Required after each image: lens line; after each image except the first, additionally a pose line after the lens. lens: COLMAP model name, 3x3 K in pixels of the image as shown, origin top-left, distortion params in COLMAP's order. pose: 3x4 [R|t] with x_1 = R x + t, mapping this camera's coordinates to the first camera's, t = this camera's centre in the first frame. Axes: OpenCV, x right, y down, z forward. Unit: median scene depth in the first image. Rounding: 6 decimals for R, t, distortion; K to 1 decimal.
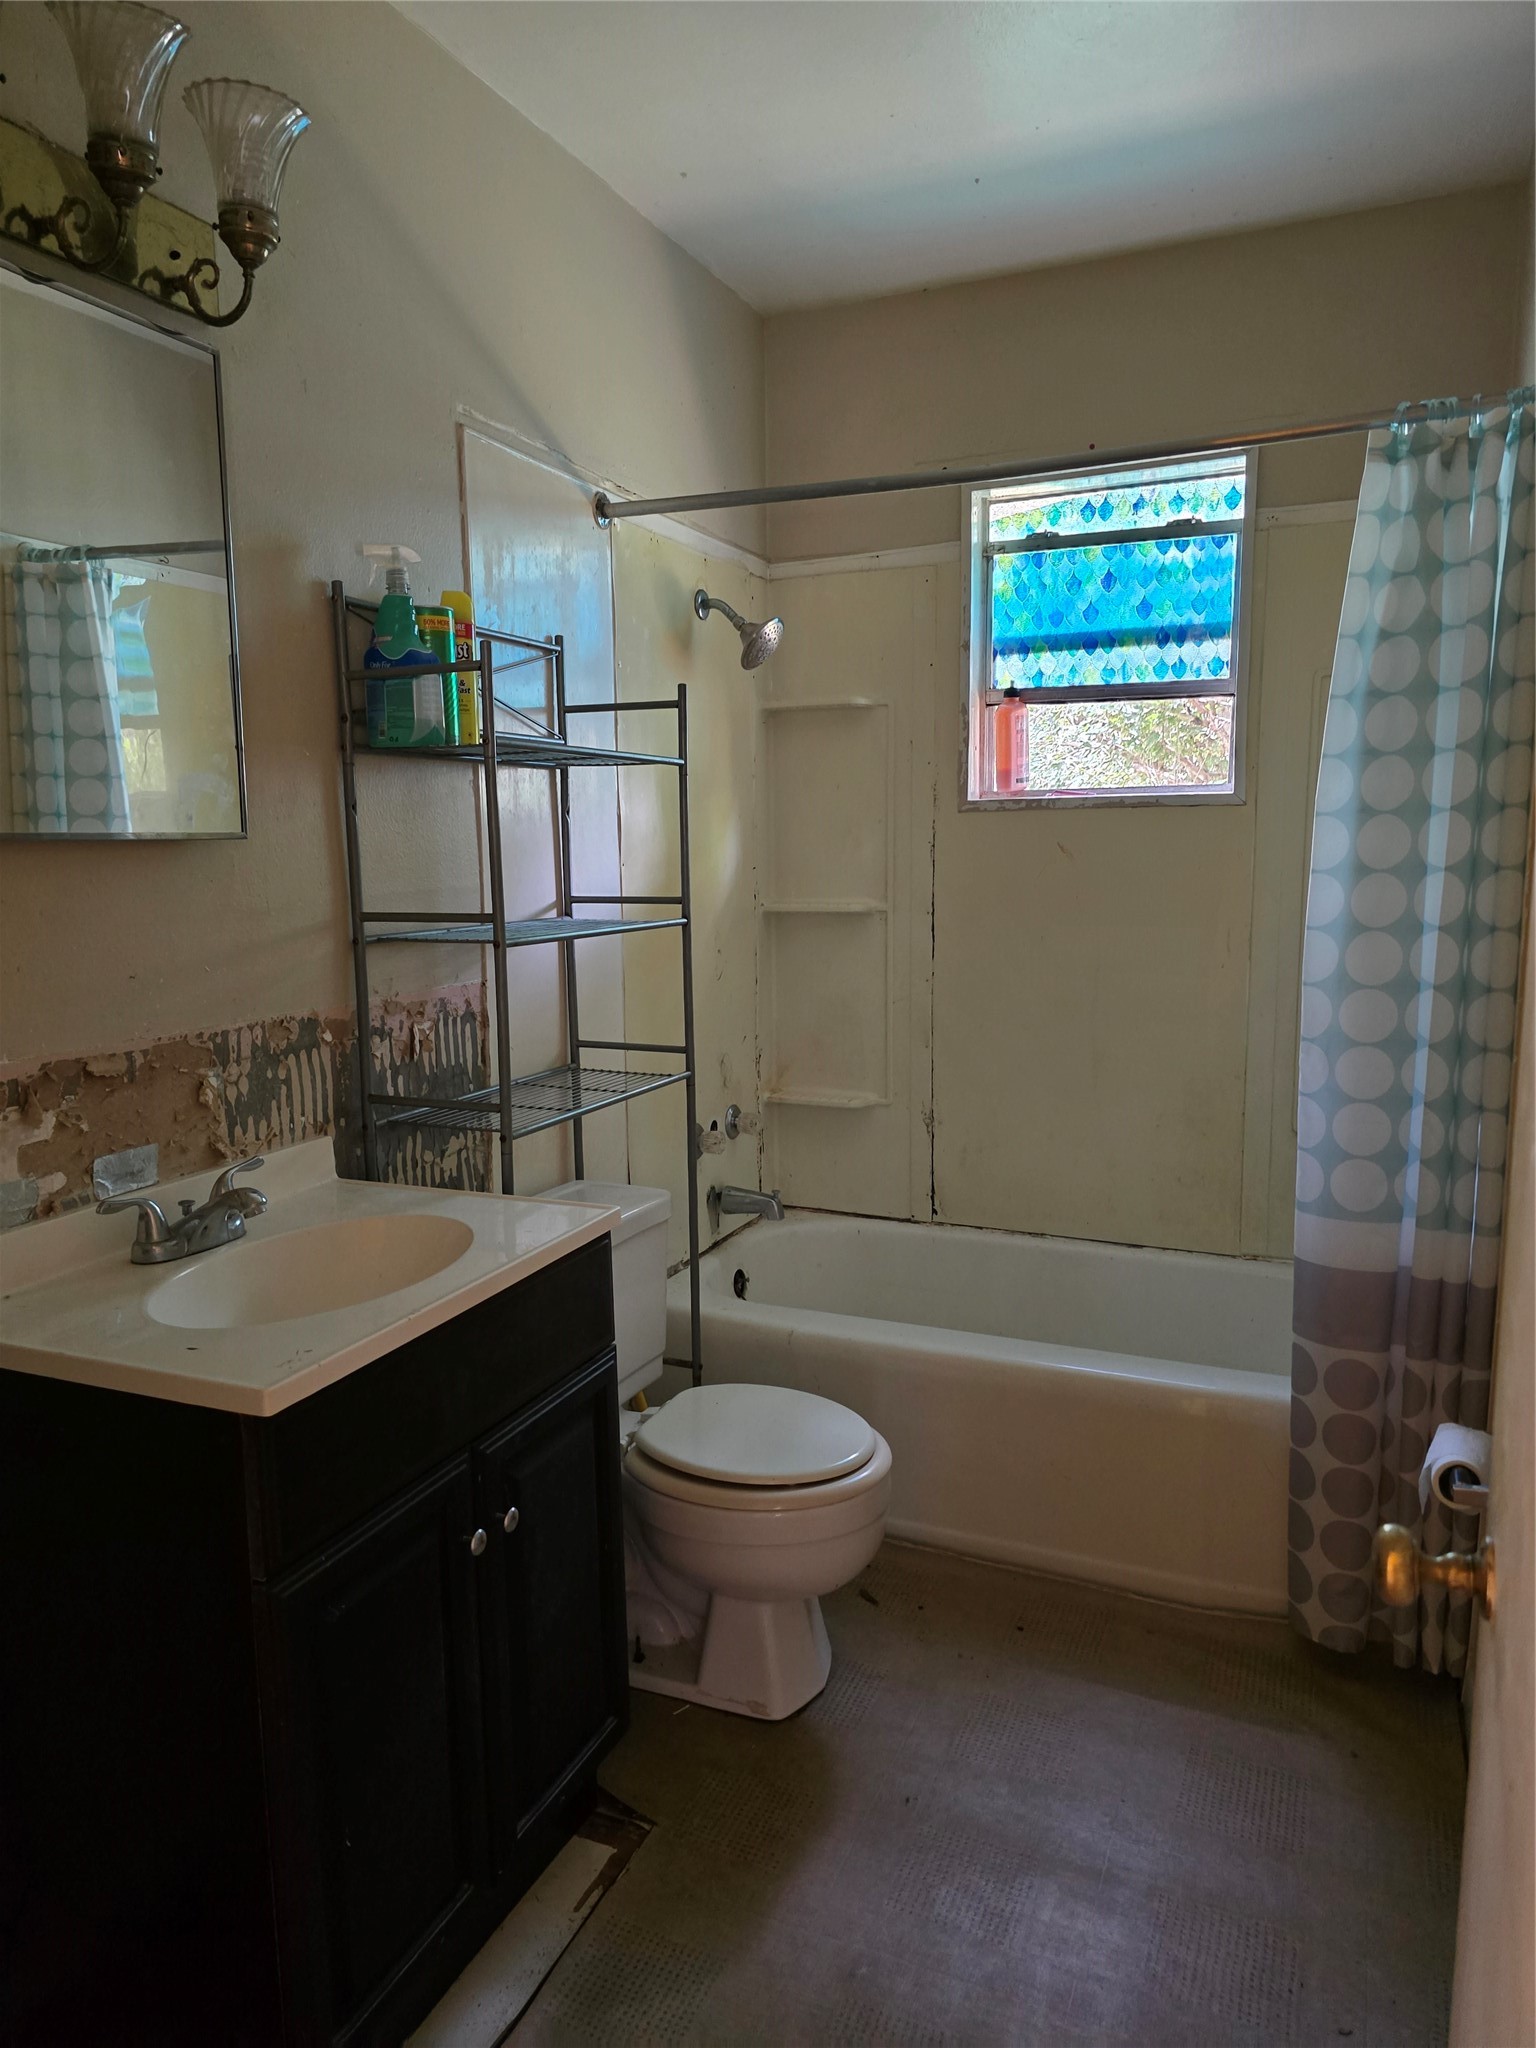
lens RADIAL K [[1387.6, 0, 740.5], [0, 1387.6, 1035.6], [0, 0, 1]] dist [-0.002453, -0.003888]
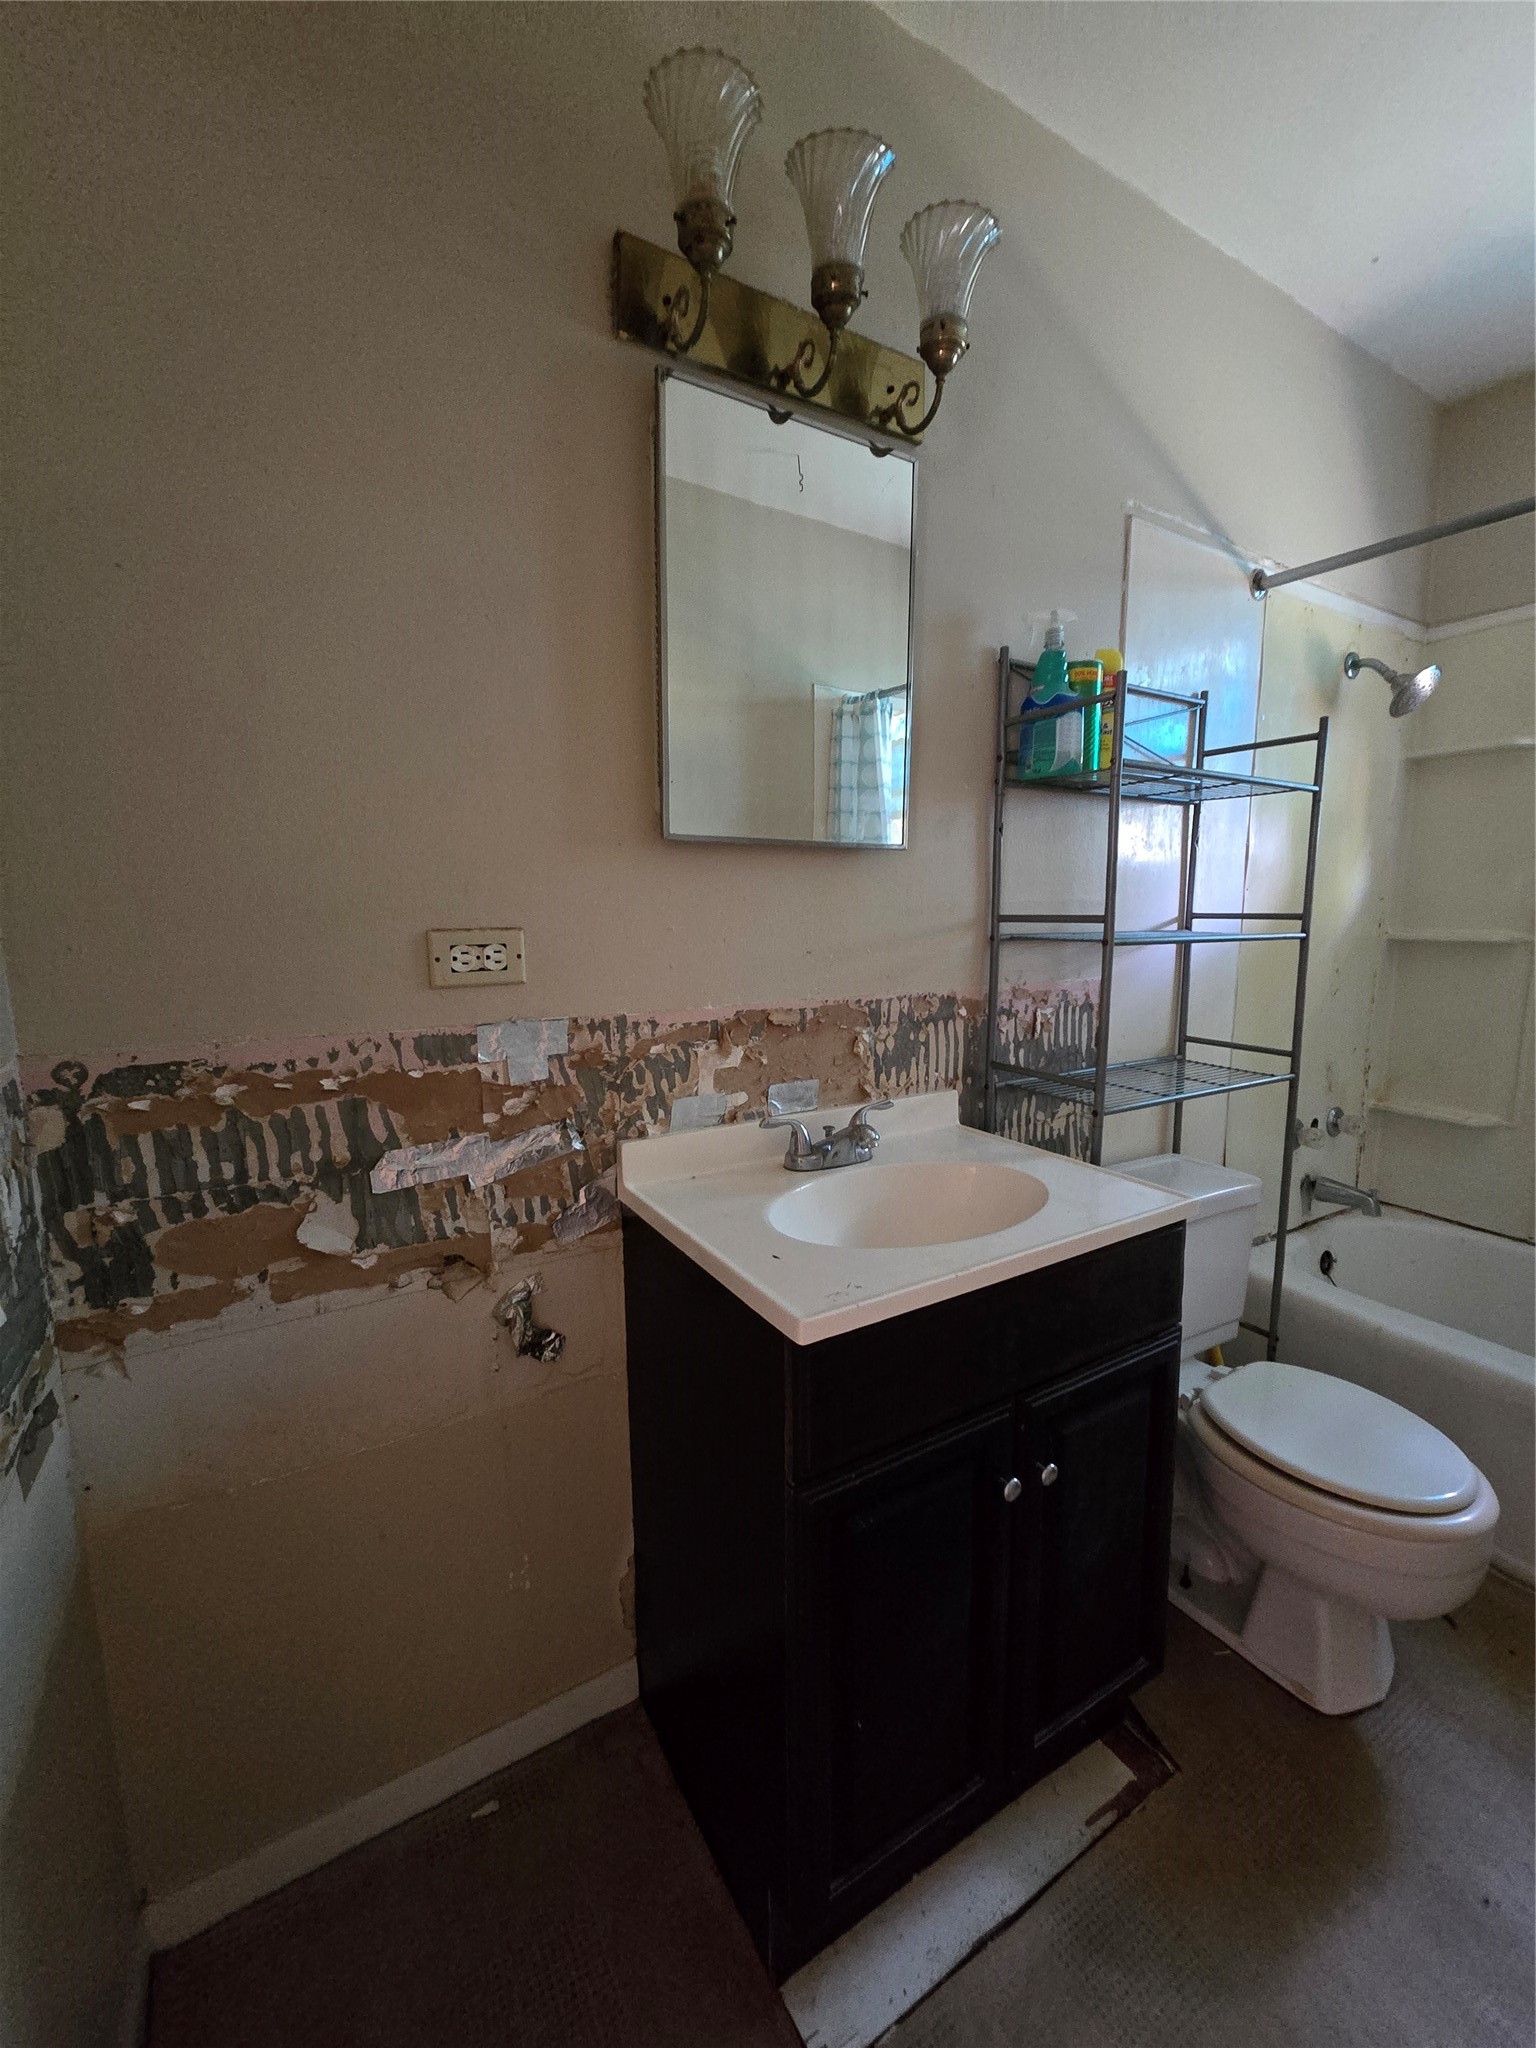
lens RADIAL K [[839.3, 0, 779.7], [0, 839.3, 1025.3], [0, 0, 1]] dist [-0.000877, -0.000321]
pose [[0.825094, 0.091519, -0.557534, -0.006524], [-0.089327, 0.995513, 0.031218, 0.003458], [0.557889, 0.024045, 0.829567, 0.245568]]
